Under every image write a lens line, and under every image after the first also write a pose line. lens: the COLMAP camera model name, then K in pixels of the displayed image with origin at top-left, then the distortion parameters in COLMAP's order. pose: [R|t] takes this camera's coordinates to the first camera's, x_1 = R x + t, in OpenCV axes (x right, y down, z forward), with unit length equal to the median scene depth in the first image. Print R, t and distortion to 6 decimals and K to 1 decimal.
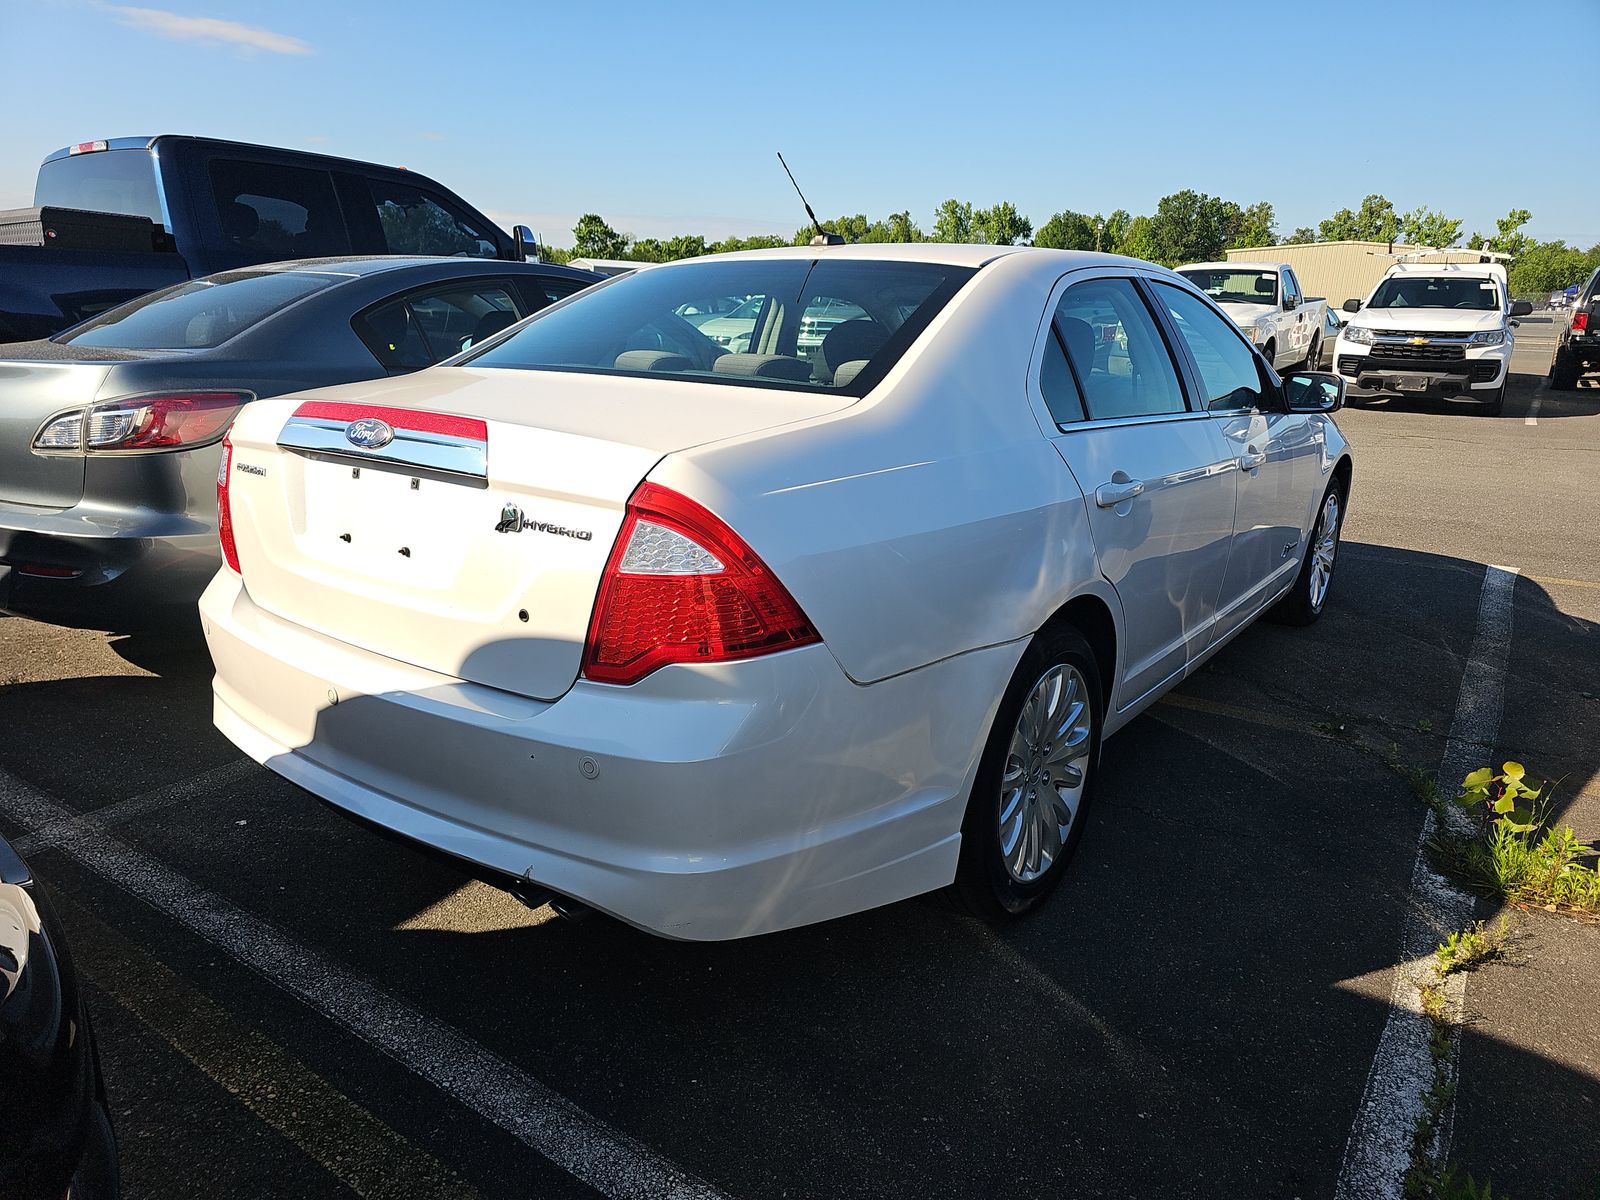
lens RADIAL K [[1037.7, 0, 788.3], [0, 1037.7, 597.2], [0, 0, 1]] dist [0.048886, -0.048119]
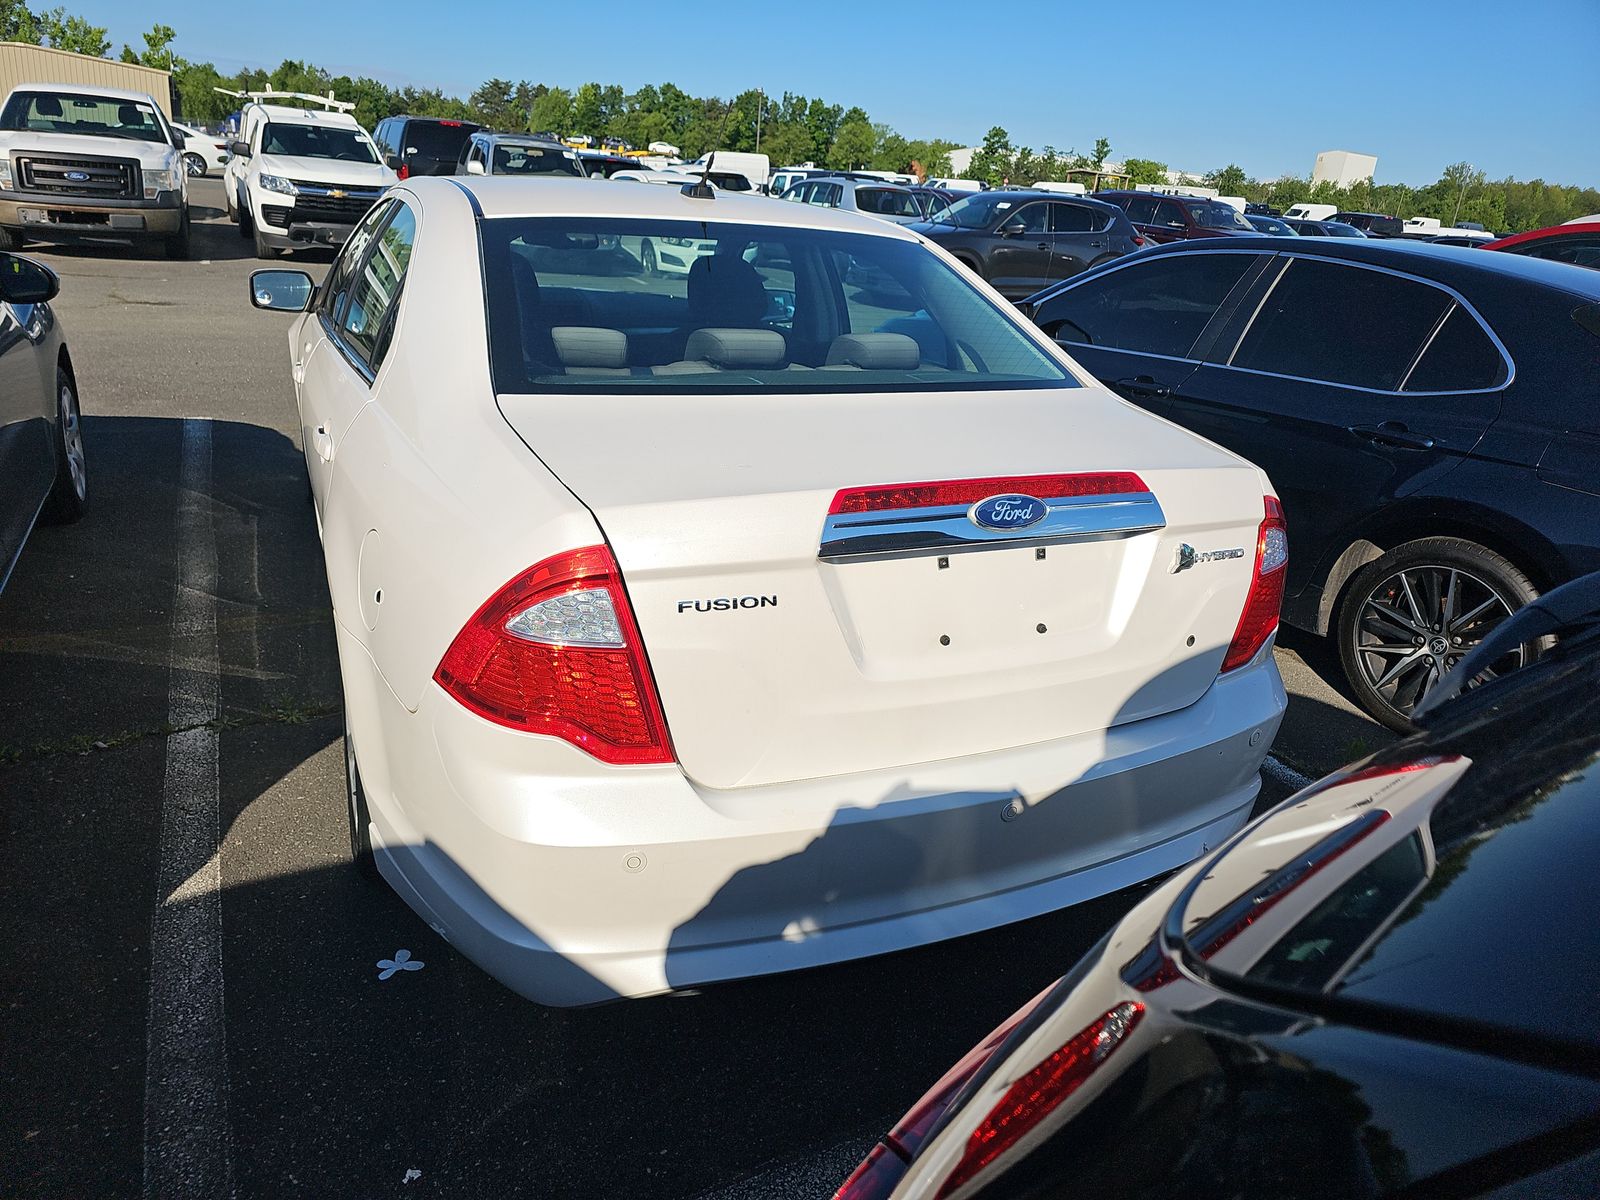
lens RADIAL K [[1037.7, 0, 788.3], [0, 1037.7, 597.2], [0, 0, 1]] dist [0.048886, -0.048119]
pose [[0.483401, -0.297660, 0.823239, -0.157804], [0.168654, 0.954465, 0.246075, -0.042972], [-0.858999, 0.019890, 0.511591, 0.093798]]
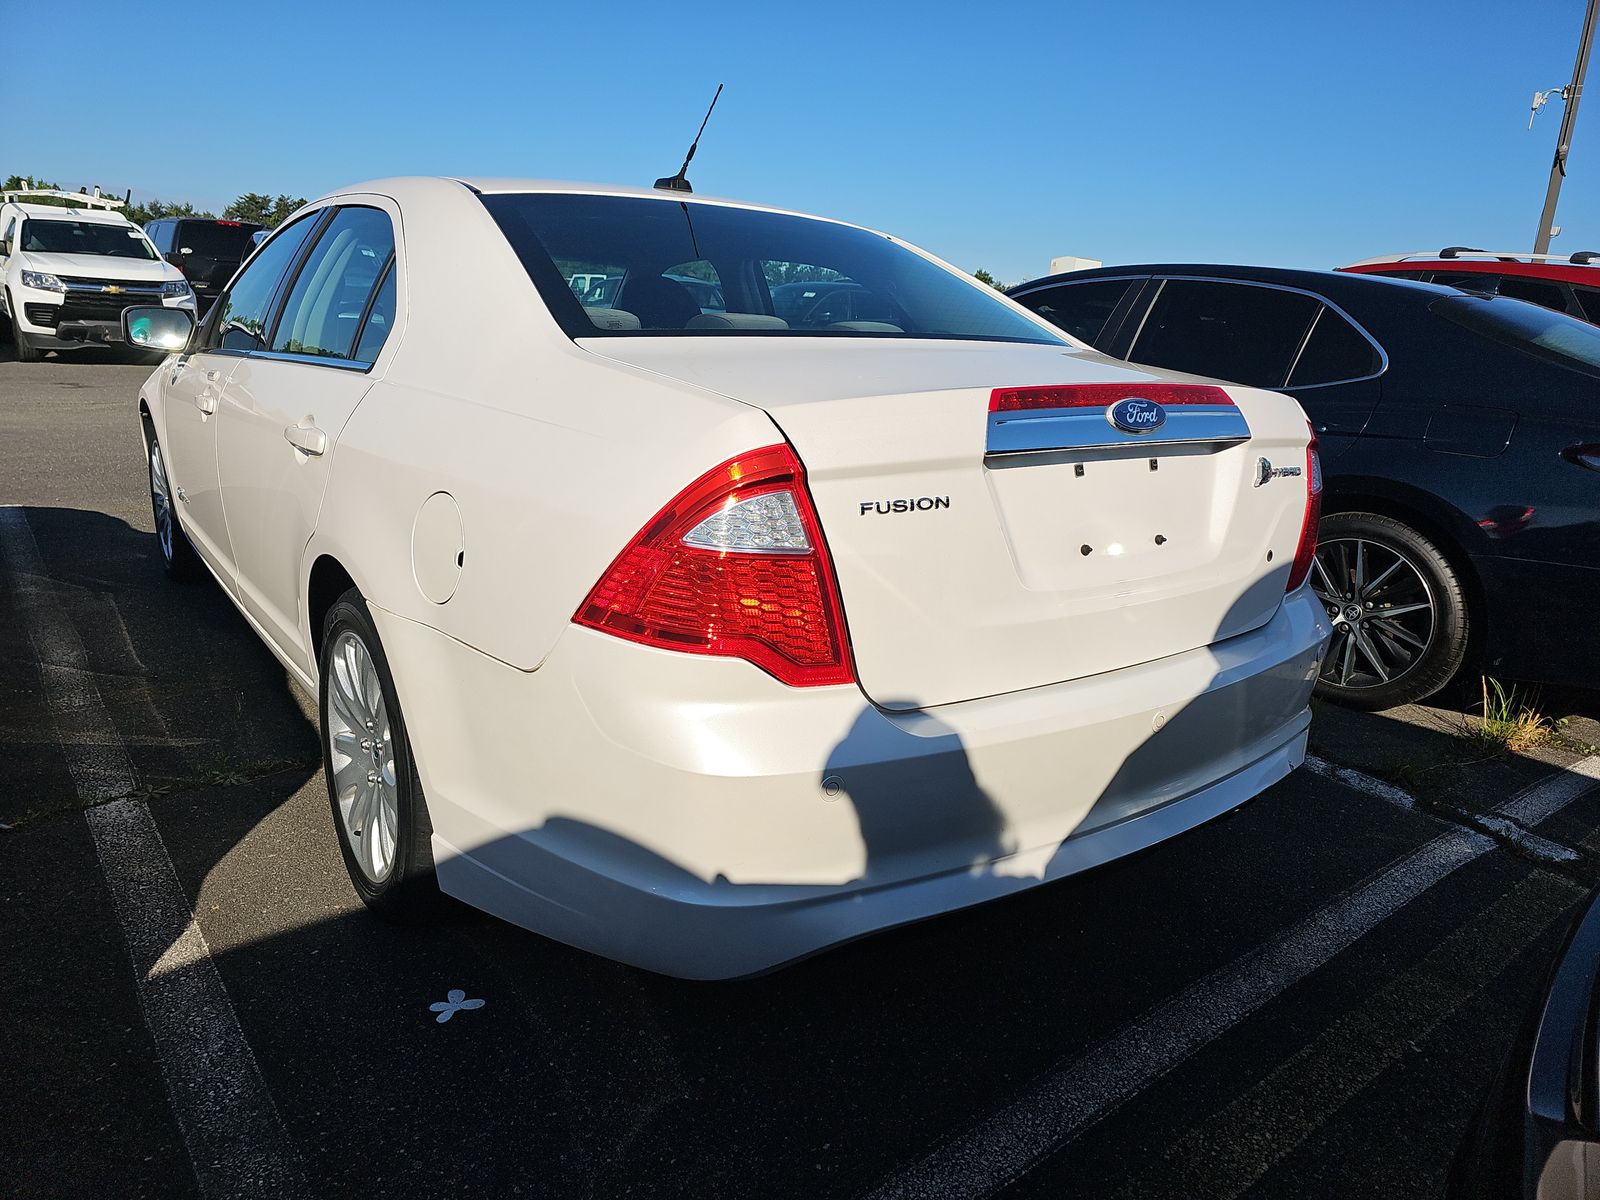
lens RADIAL K [[1035.1, 0, 781.5], [0, 1035.1, 604.2], [0, 0, 1]] dist [0.055415, -0.055054]
pose [[0.307388, -0.256262, 0.916429, -0.171520], [0.206519, 0.958068, 0.198635, -0.031068], [-0.928904, 0.128202, 0.347422, 0.129317]]
